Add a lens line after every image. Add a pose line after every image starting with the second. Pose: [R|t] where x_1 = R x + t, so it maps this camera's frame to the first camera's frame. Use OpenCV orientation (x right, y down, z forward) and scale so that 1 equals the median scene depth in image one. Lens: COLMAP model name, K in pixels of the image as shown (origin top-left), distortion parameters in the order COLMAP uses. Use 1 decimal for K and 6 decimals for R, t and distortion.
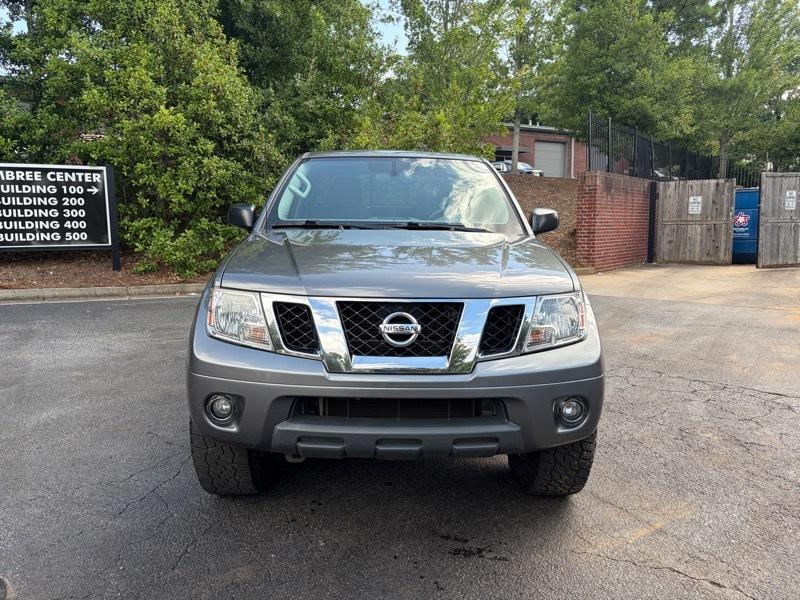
lens RADIAL K [[608.2, 0, 396.9], [0, 608.2, 298.3], [0, 0, 1]] dist [0.042493, -0.046660]
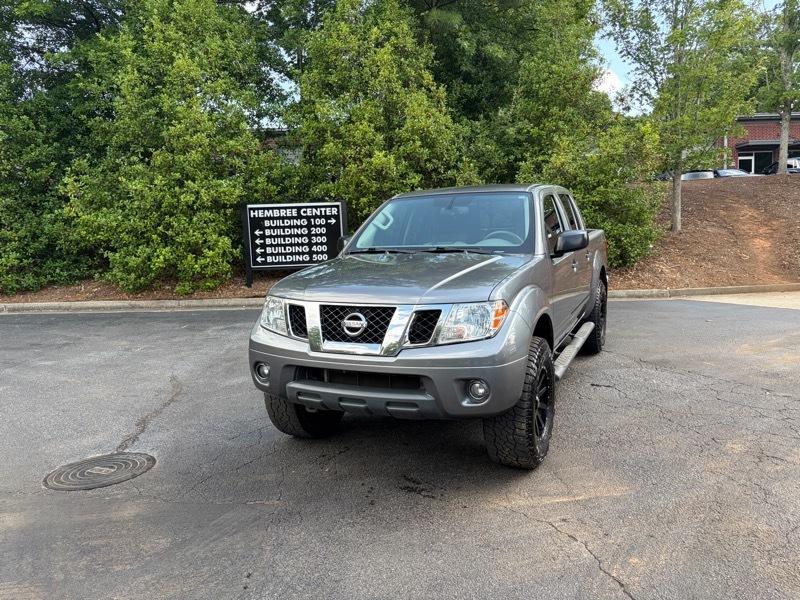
lens RADIAL K [[608.2, 0, 405.5], [0, 608.2, 303.8], [0, 0, 1]] dist [0.042493, -0.046660]
pose [[0.899460, 0.015705, -0.436720, 0.207169], [-0.021135, 0.999748, -0.007578, 0.002676], [0.436491, 0.016046, 0.899565, -0.074294]]
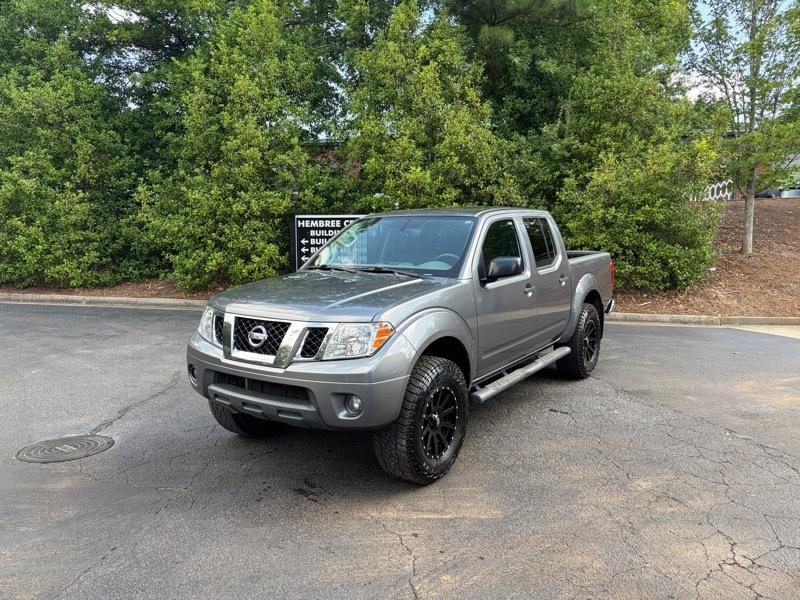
lens RADIAL K [[608.2, 0, 396.9], [0, 608.2, 306.4], [0, 0, 1]] dist [0.042493, -0.046660]
pose [[0.807652, 0.057857, -0.586815, 0.341872], [-0.076593, 0.997037, -0.007116, -0.012356], [0.584664, 0.050693, 0.809690, -0.027967]]
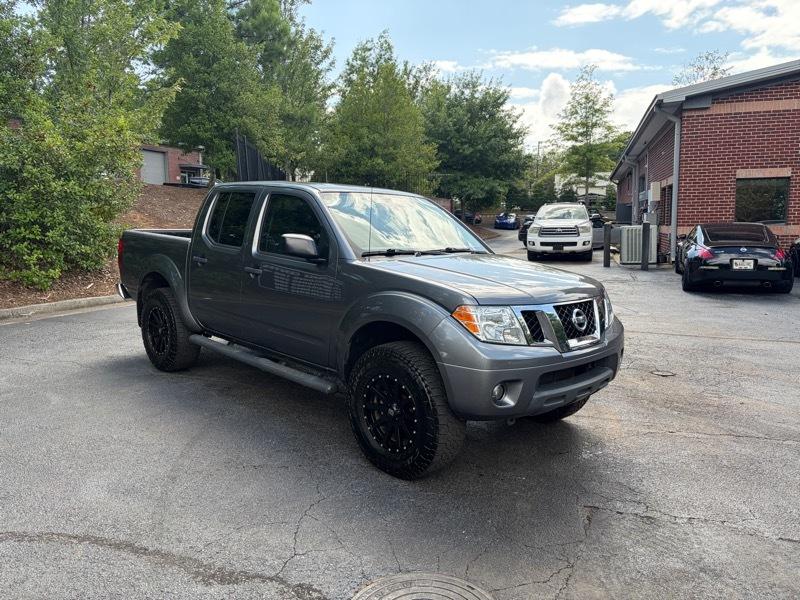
lens RADIAL K [[608.2, 0, 399.5], [0, 608.2, 302.8], [0, 0, 1]] dist [0.042493, -0.046660]
pose [[0.729731, -0.091847, 0.677537, -0.385116], [0.091134, 0.995160, 0.036750, -0.025499], [-0.677633, 0.034929, 0.734570, 0.040186]]
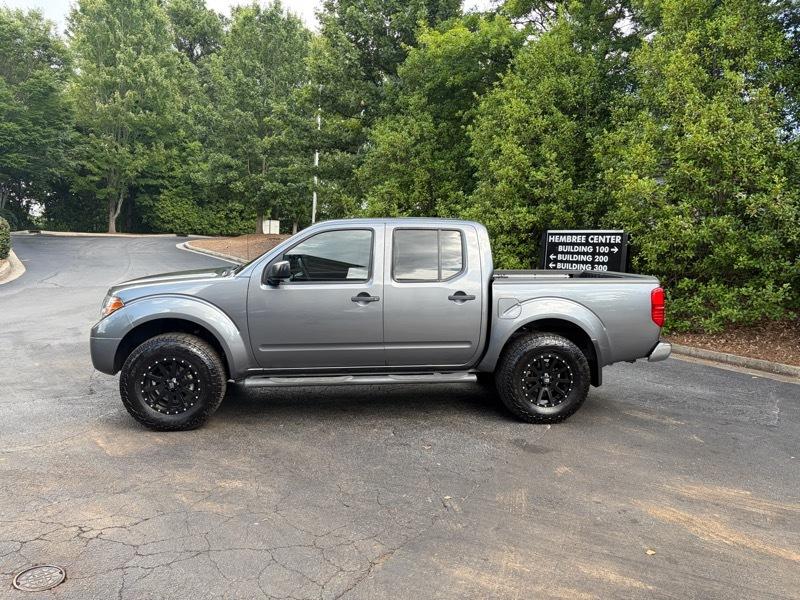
lens RADIAL K [[608.2, 0, 396.7], [0, 608.2, 299.9], [0, 0, 1]] dist [0.042493, -0.046660]
pose [[0.105818, 0.083259, -0.990894, 0.677553], [-0.179990, 0.981632, 0.063260, -0.082424], [0.977960, 0.171657, 0.118860, 0.478760]]
